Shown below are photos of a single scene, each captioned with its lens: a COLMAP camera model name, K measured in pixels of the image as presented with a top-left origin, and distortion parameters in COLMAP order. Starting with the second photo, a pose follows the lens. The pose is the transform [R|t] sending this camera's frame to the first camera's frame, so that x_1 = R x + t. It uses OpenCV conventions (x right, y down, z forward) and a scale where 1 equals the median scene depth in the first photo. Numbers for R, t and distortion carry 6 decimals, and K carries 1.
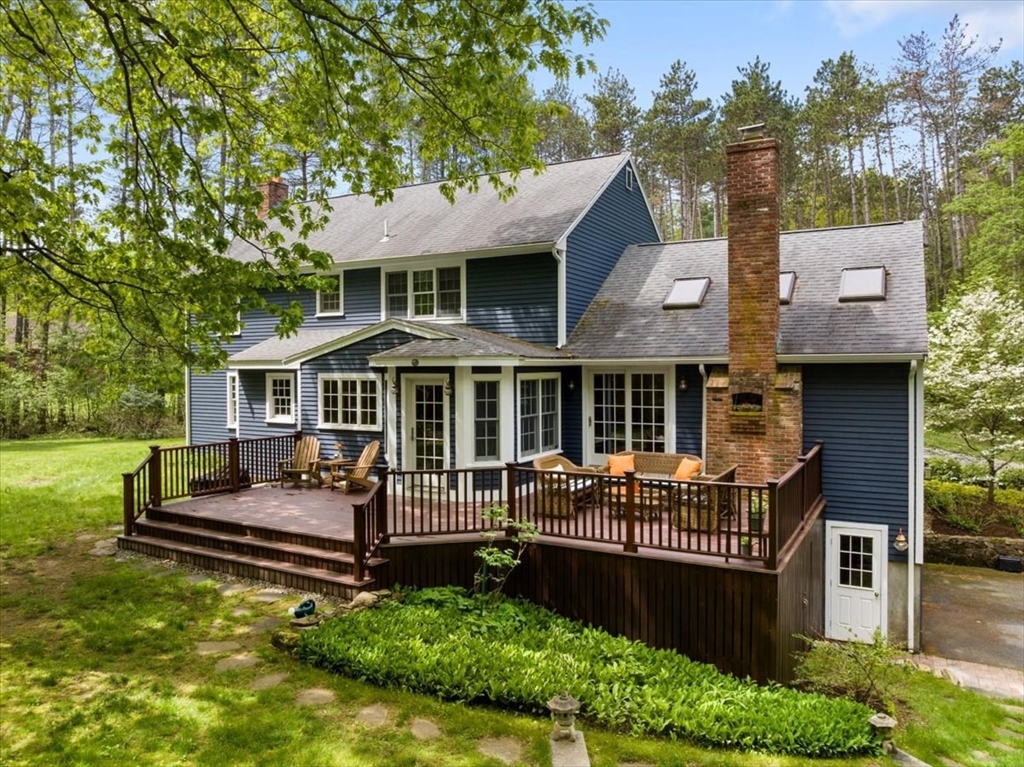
lens RADIAL K [[728.0, 0, 508.1], [0, 728.0, 378.4], [0, 0, 1]] dist [-0.036214, 0.001341]
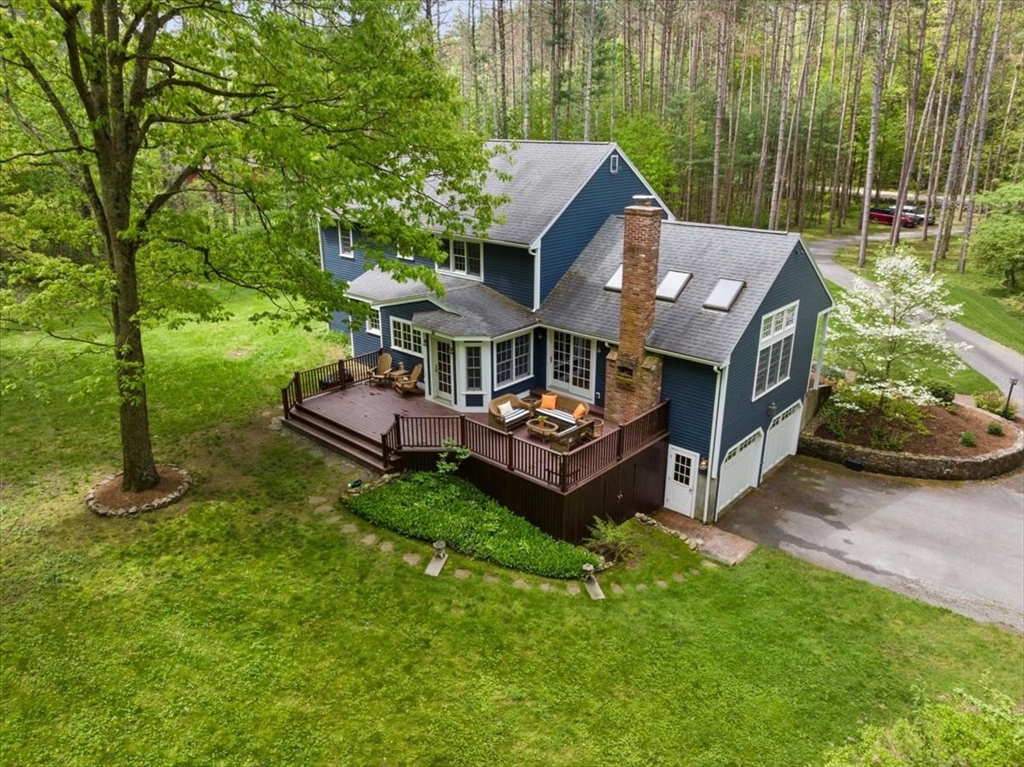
lens RADIAL K [[718.2, 0, 497.7], [0, 718.2, 383.9], [0, 0, 1]] dist [-0.026274, -0.002972]
pose [[0.971662, 0.081664, -0.221820, 0.389121], [-0.004067, 0.944060, 0.329748, -0.448963], [0.236340, -0.319501, 0.917640, -0.529486]]
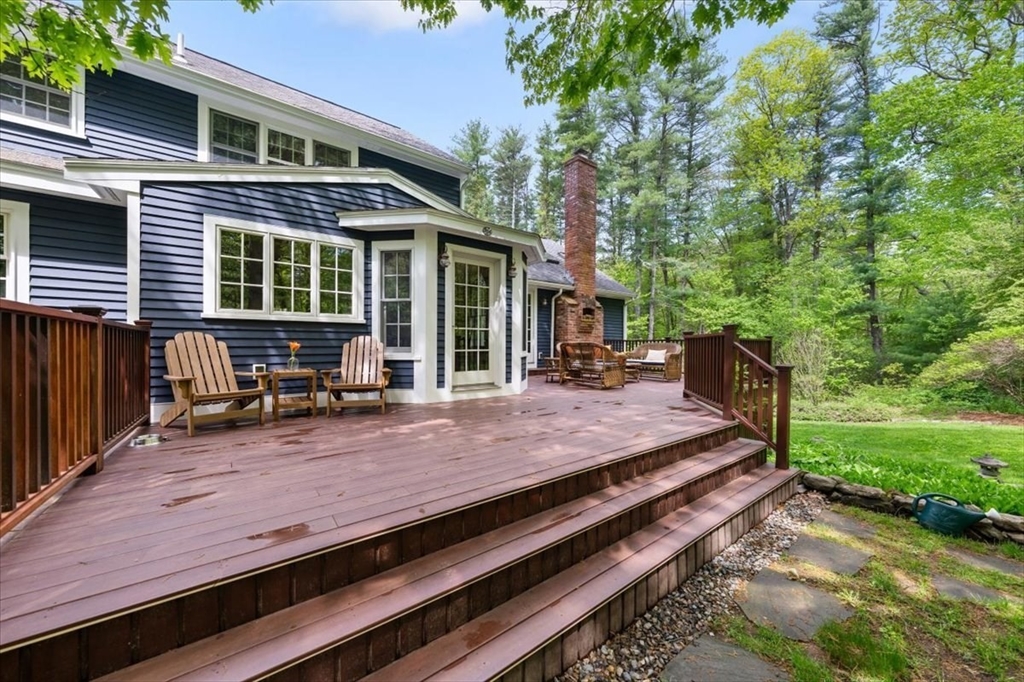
lens RADIAL K [[359.0, 0, 512.0], [0, 359.0, 341.0], [0, 0, 1]] dist [0.008233, -0.000065]
pose [[0.397017, 0.017523, 0.917644, -0.470497], [0.010718, 0.999661, -0.023726, 0.107541], [-0.917749, 0.019255, 0.396694, 0.790137]]
